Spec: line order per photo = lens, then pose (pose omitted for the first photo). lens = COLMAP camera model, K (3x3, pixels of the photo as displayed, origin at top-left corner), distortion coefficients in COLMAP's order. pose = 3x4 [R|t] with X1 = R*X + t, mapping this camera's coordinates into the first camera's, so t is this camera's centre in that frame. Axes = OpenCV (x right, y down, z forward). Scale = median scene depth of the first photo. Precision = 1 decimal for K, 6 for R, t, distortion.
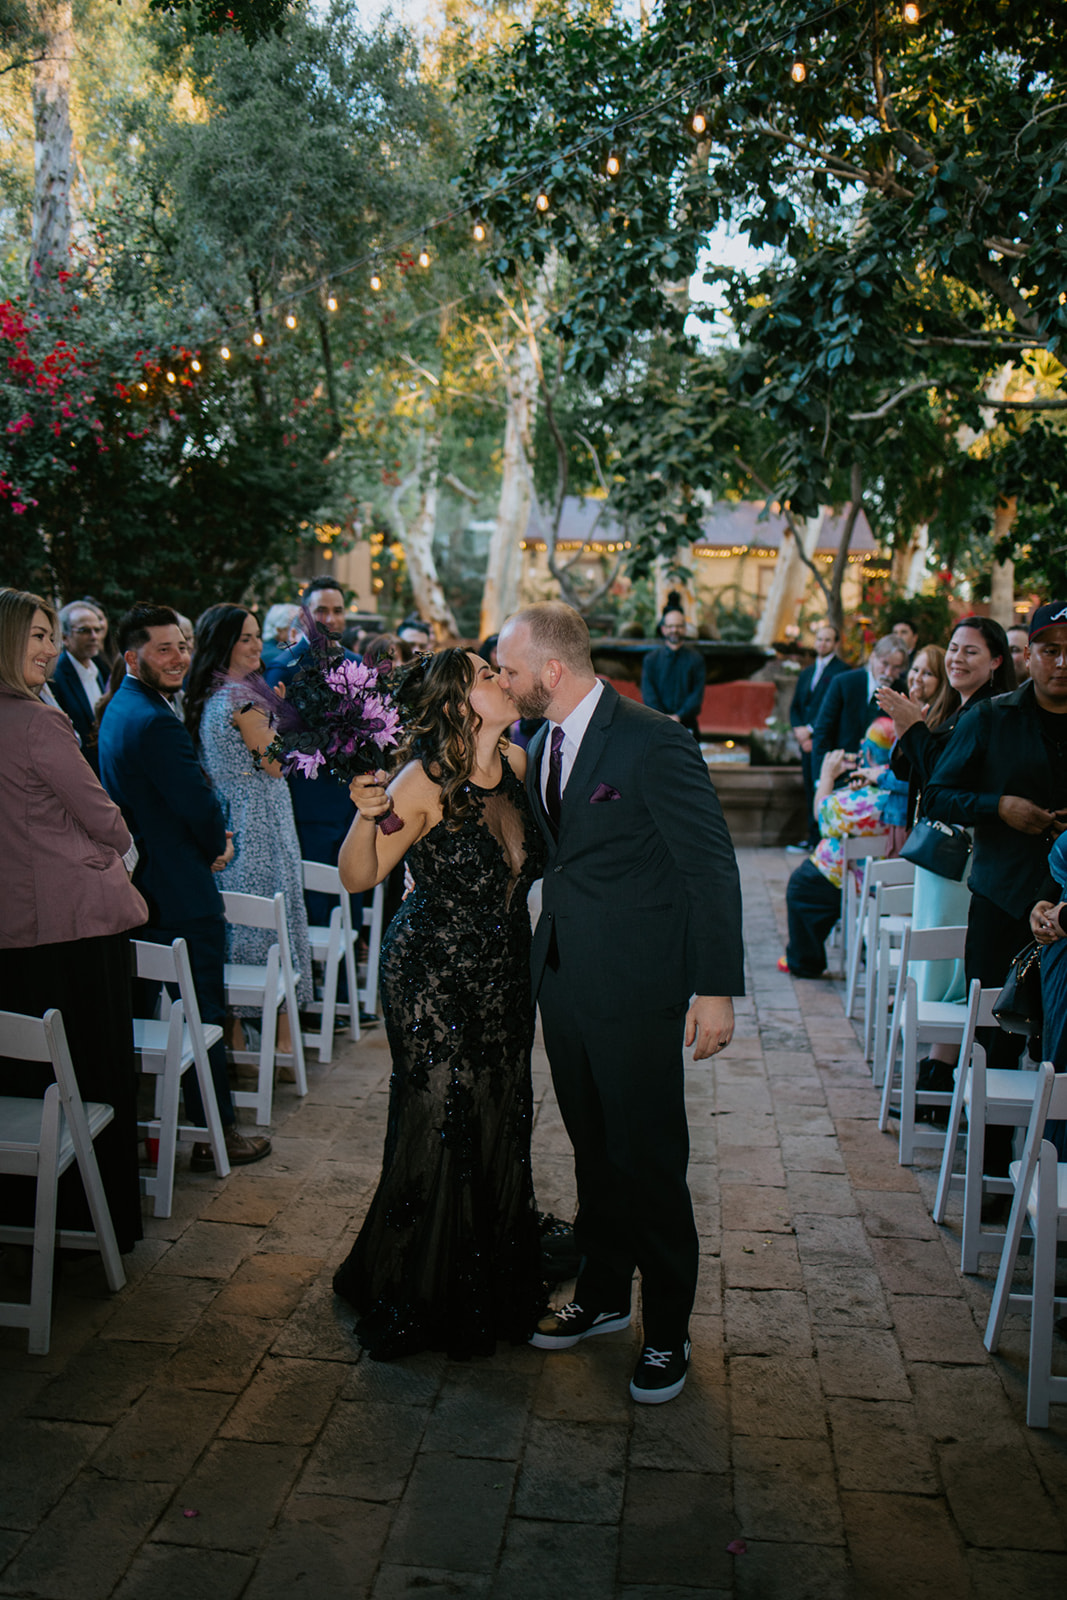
lens RADIAL K [[1539.2, 0, 534.9], [0, 1539.2, 884.6], [0, 0, 1]] dist [-0.094750, -0.014249]
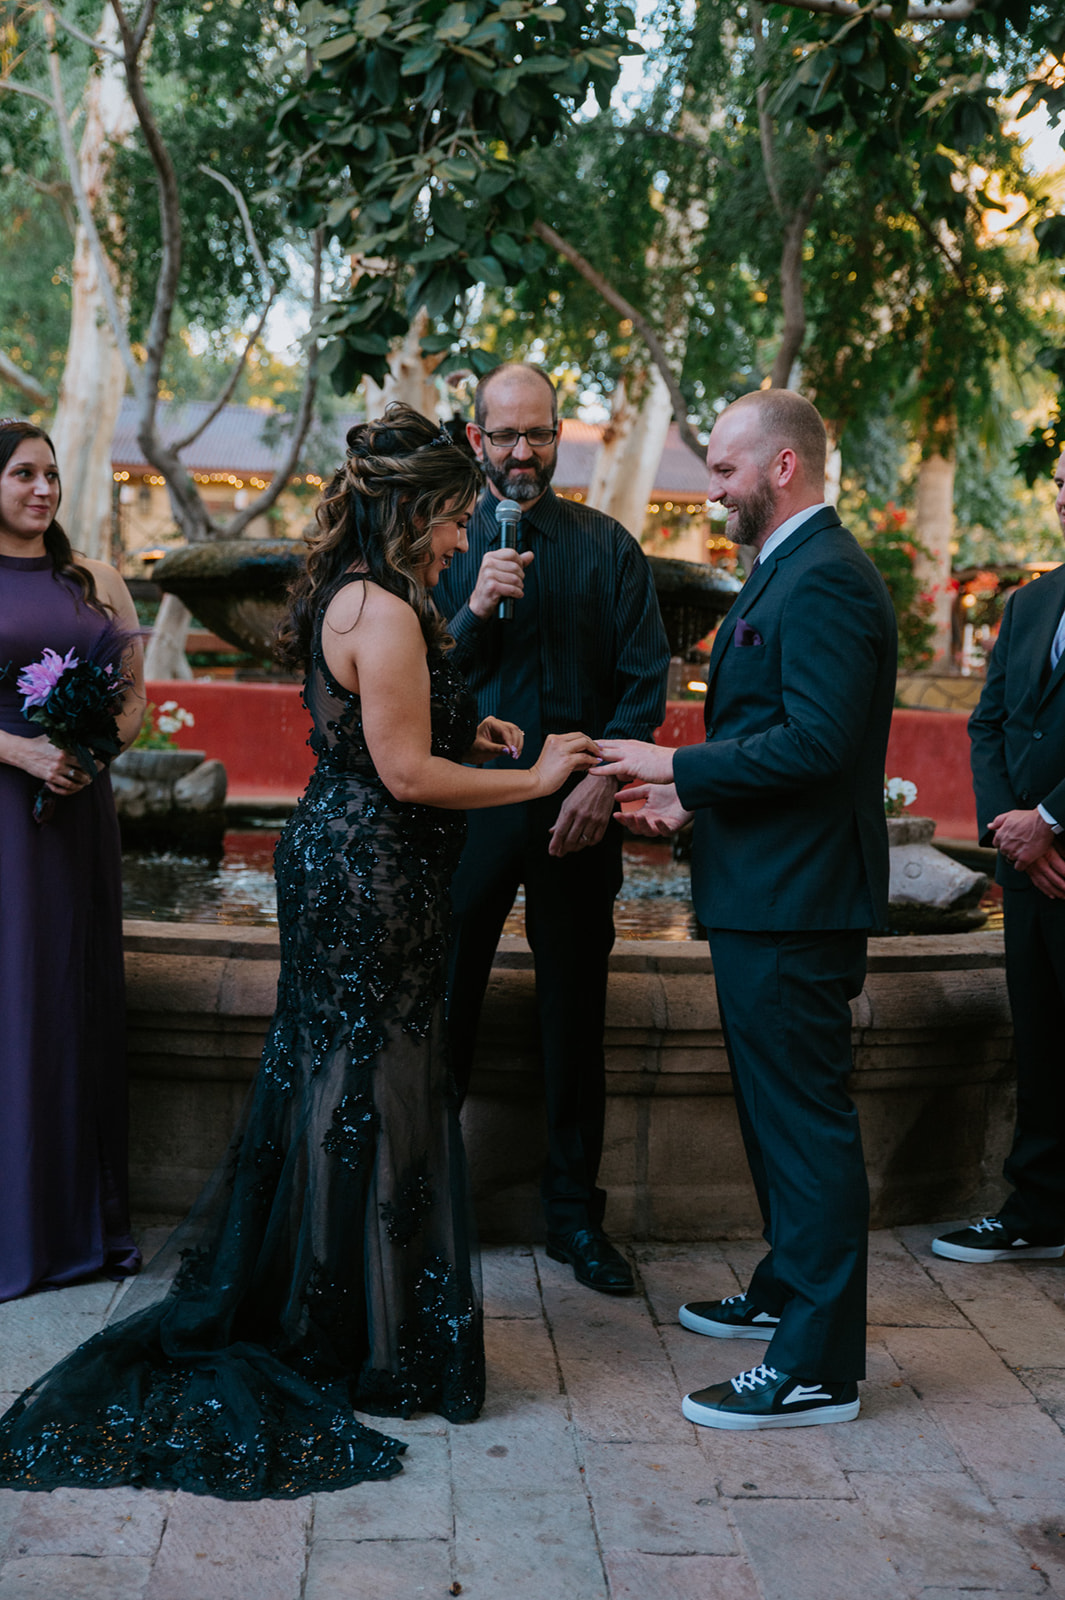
lens RADIAL K [[2233.4, 0, 532.5], [0, 2233.4, 800.0], [0, 0, 1]] dist [0.037230, 0.188904]
pose [[0.987156, -0.003111, 0.159731, 0.036308], [0.018976, 0.995015, -0.097898, -0.077190], [-0.158631, 0.099672, 0.982294, 0.730733]]
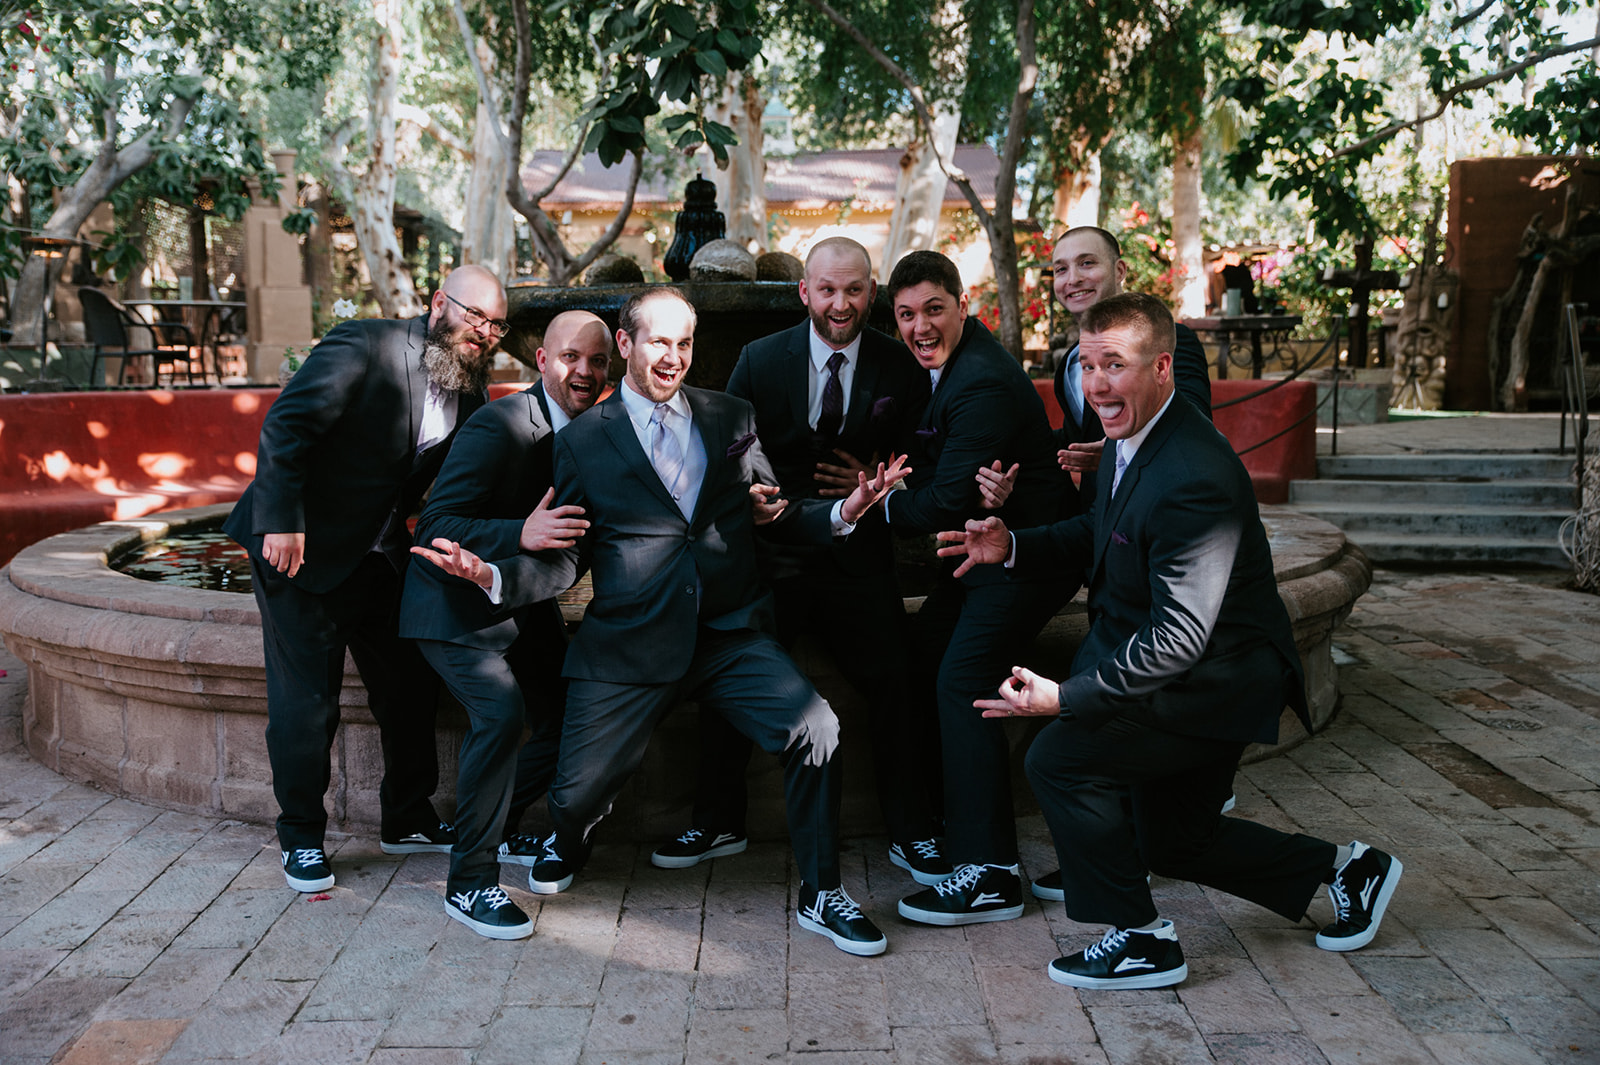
lens RADIAL K [[1773.9, 0, 800.0], [0, 1773.9, 532.5], [0, 0, 1]] dist [0.001086, 0.028855]
pose [[0.993137, -0.053703, 0.103896, 0.088493], [0.059409, 0.996845, -0.052632, -0.087830], [-0.100742, 0.058443, 0.993195, 0.718629]]
